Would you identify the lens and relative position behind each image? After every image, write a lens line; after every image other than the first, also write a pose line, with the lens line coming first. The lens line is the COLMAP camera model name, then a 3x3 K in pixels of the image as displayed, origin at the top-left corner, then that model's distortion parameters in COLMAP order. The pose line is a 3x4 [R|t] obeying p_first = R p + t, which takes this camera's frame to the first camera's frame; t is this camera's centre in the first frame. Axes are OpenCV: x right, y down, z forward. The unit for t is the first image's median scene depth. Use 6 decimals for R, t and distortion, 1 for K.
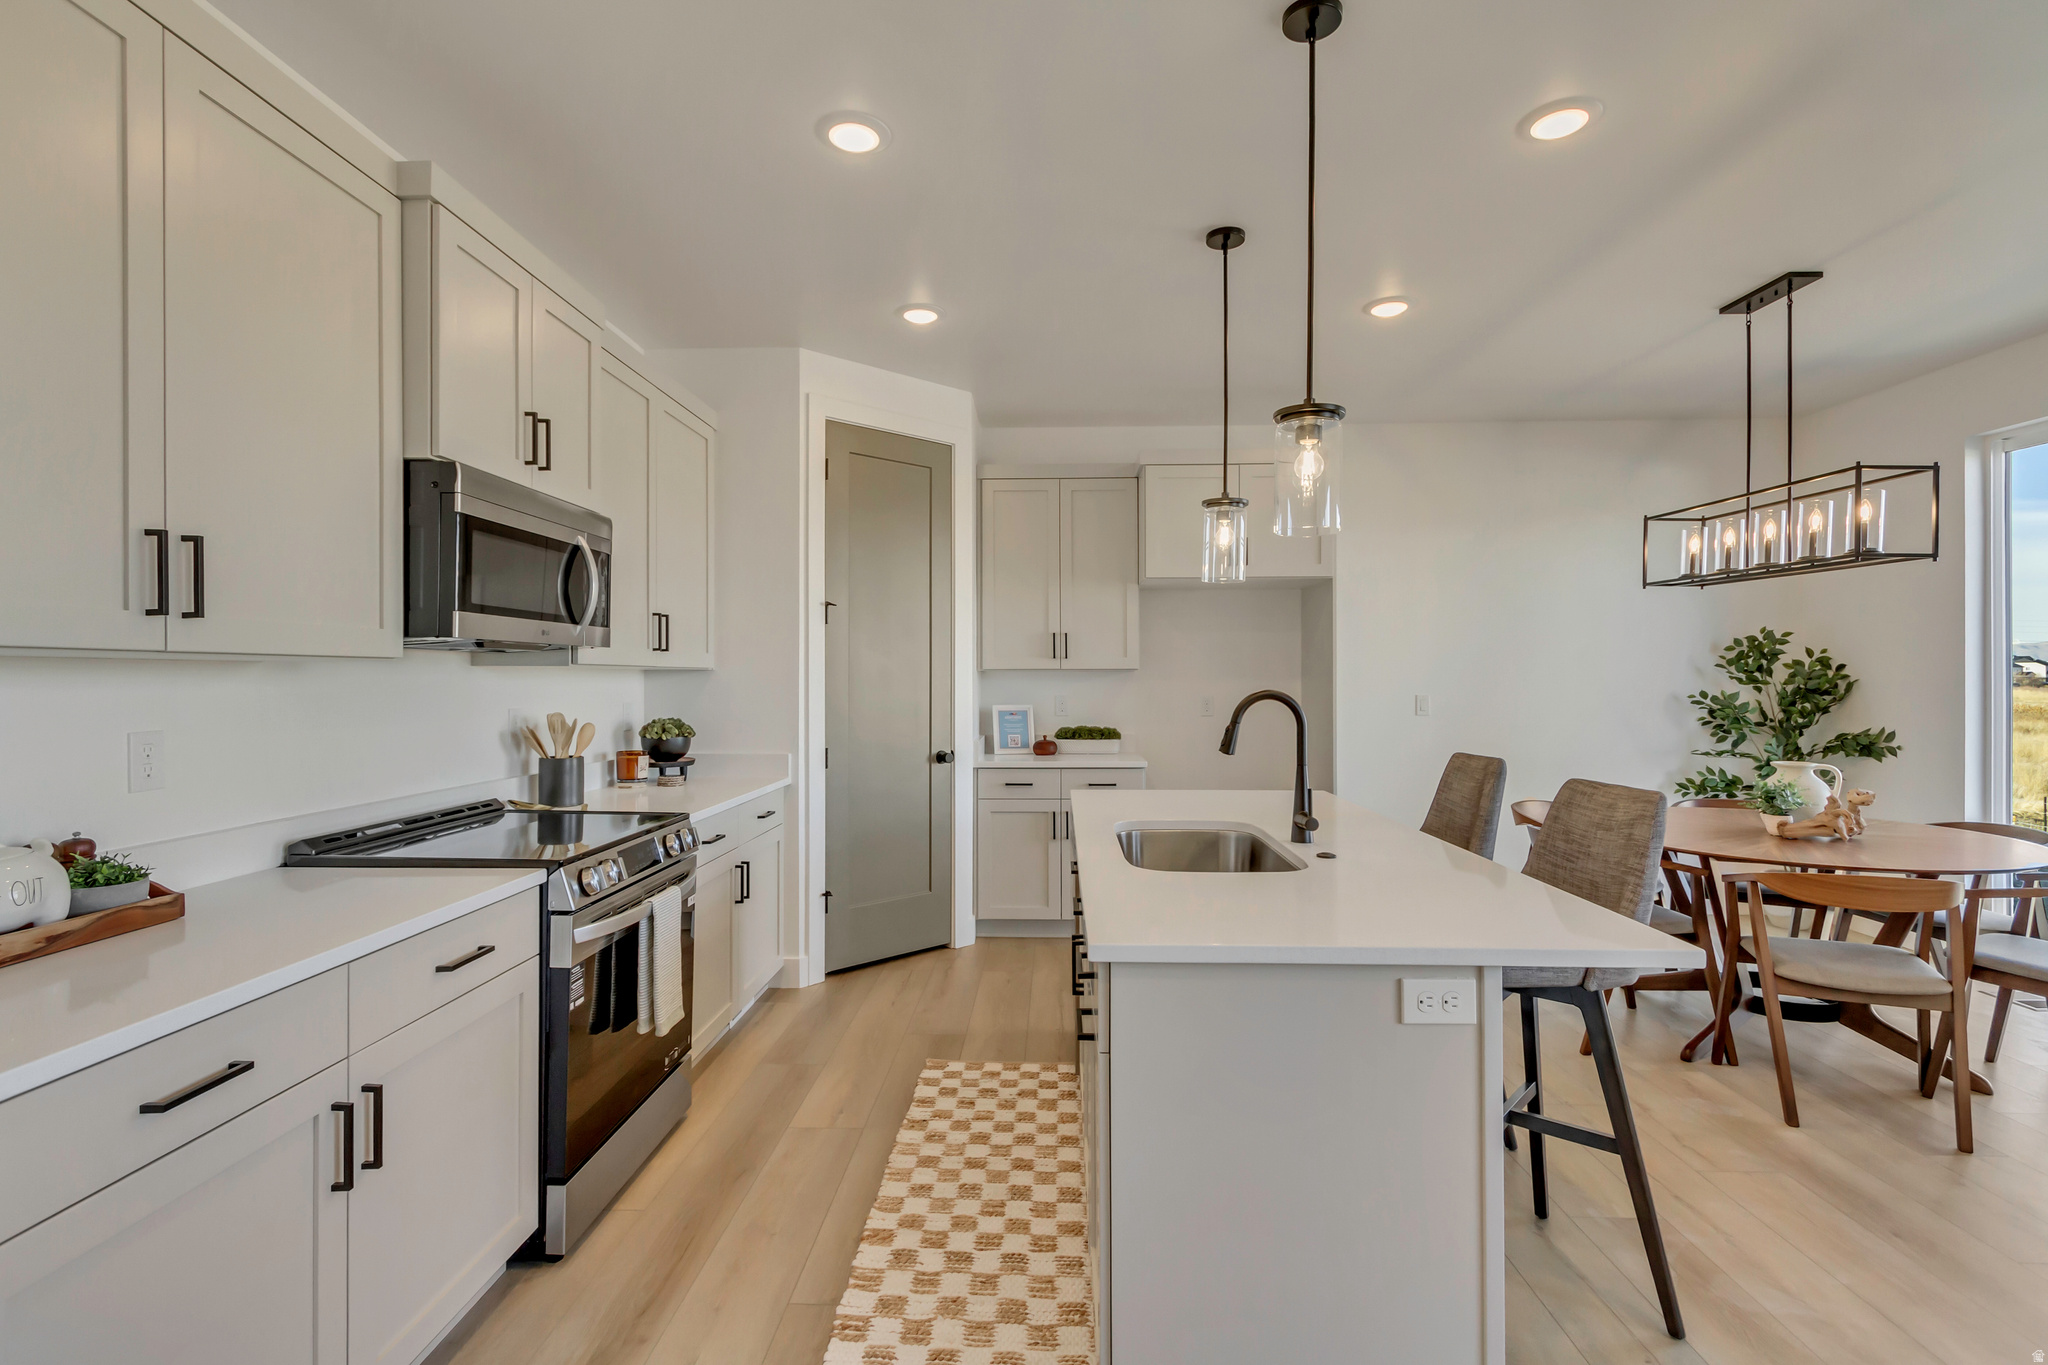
lens RADIAL K [[952.5, 0, 1020.5], [0, 952.5, 679.3], [0, 0, 1]] dist [0.004615, -0.000031]
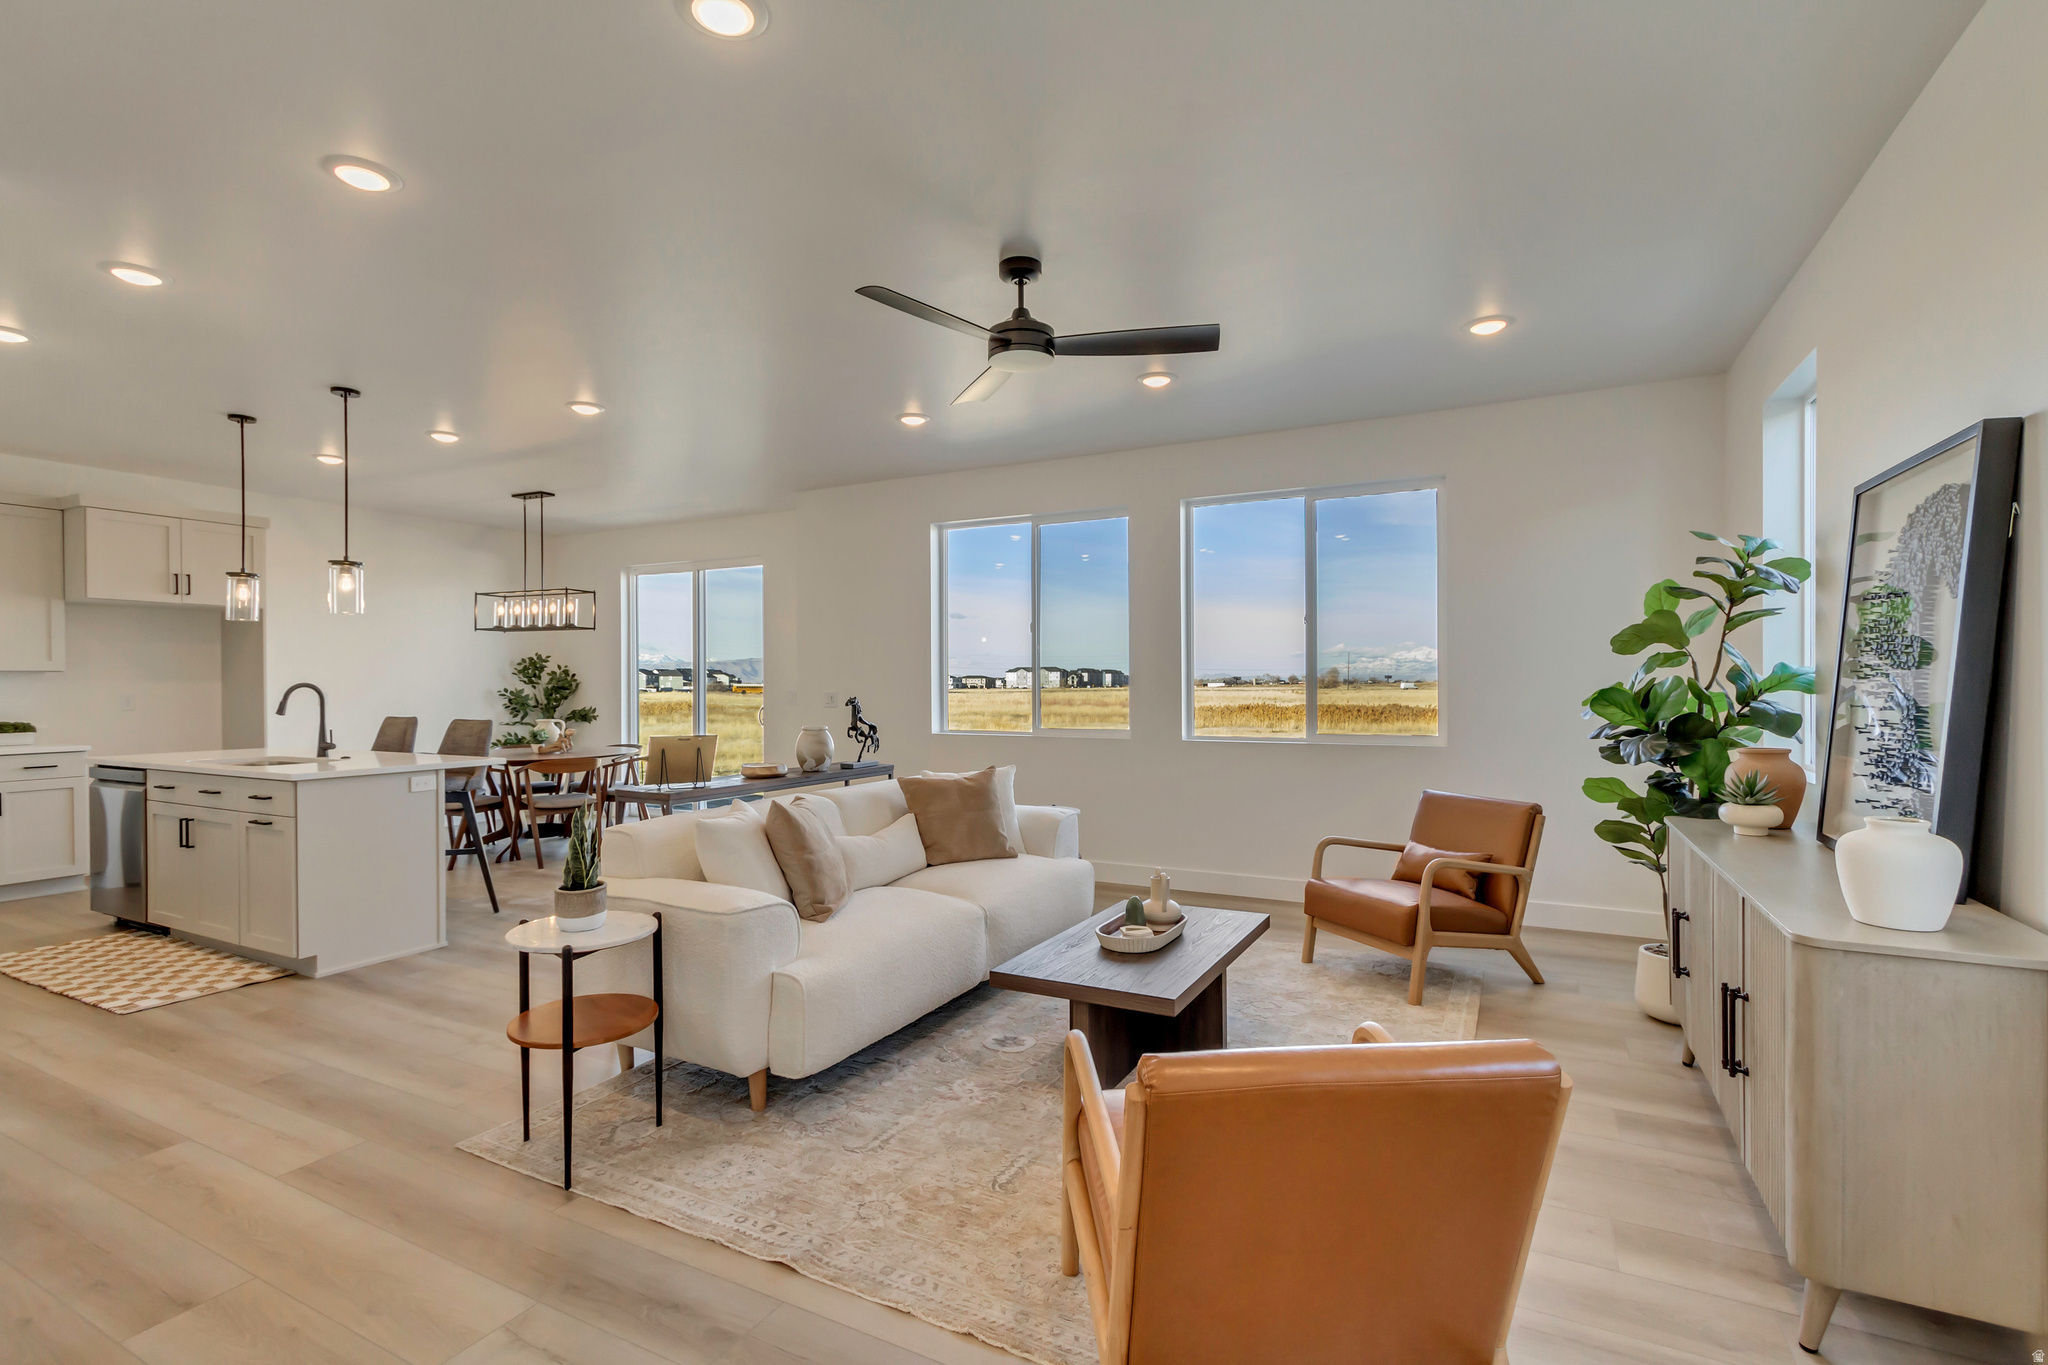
lens RADIAL K [[937.1, 0, 1028.5], [0, 937.1, 688.2], [0, 0, 1]] dist [0.000489, -0.000434]
pose [[0.428546, -0.003256, 0.903514, -0.670539], [0.002012, 0.999994, 0.002649, 0.015346], [-0.903518, 0.000683, 0.428550, -0.946739]]
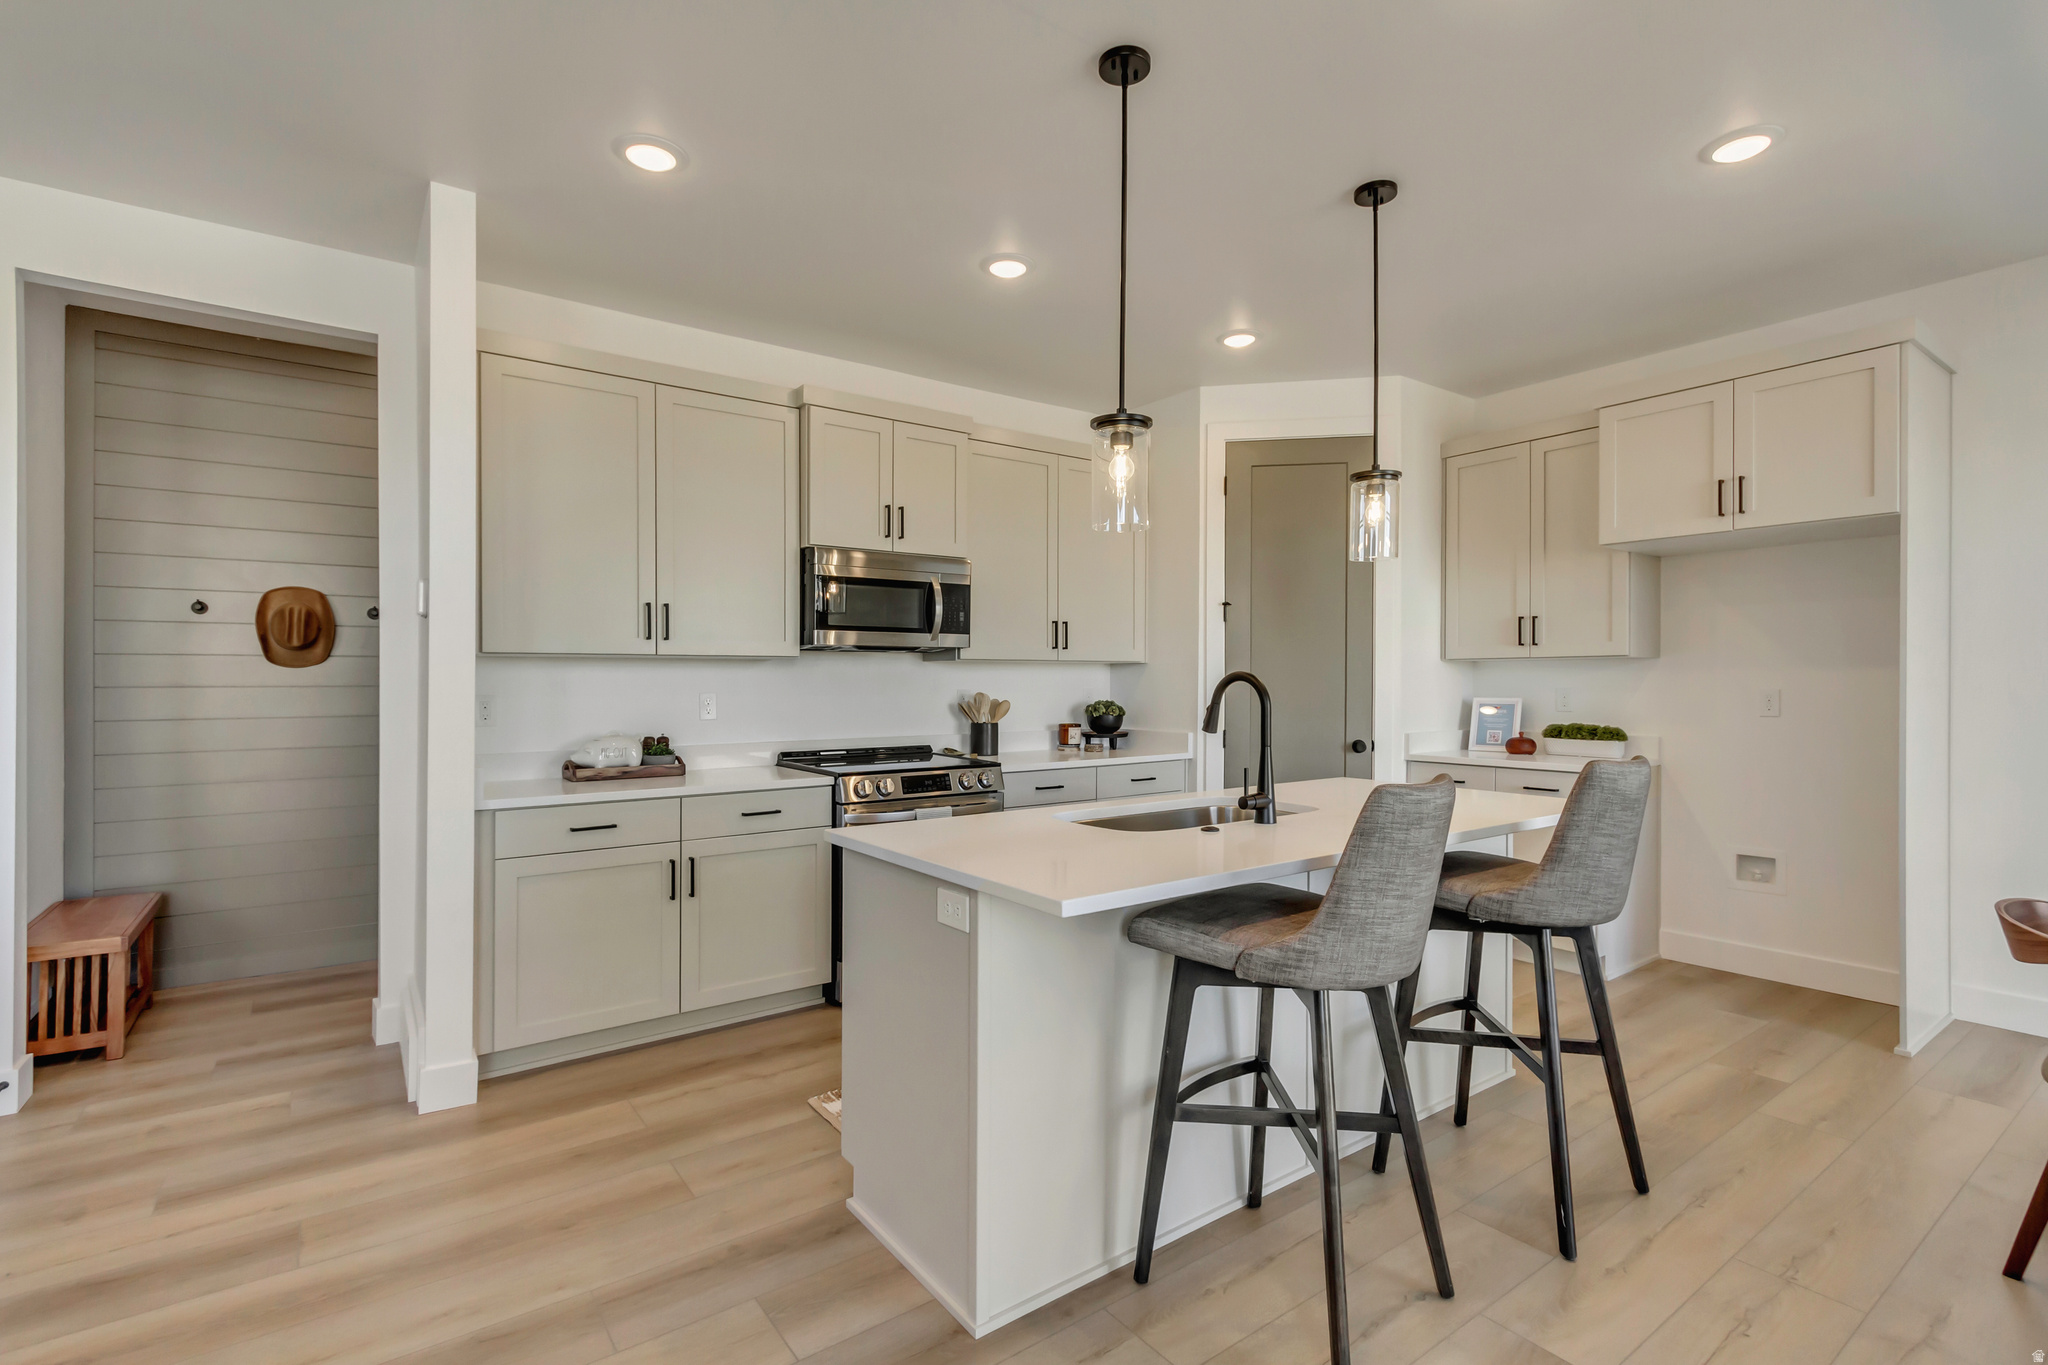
lens RADIAL K [[947.9, 0, 1024.0], [0, 947.9, 682.5], [0, 0, 1]] dist [0.005865, -0.001128]
pose [[0.617174, 0.002136, -0.786824, 0.704767], [0.000967, 0.999993, 0.003474, 0.014508], [0.786826, -0.002905, 0.617168, 0.138528]]
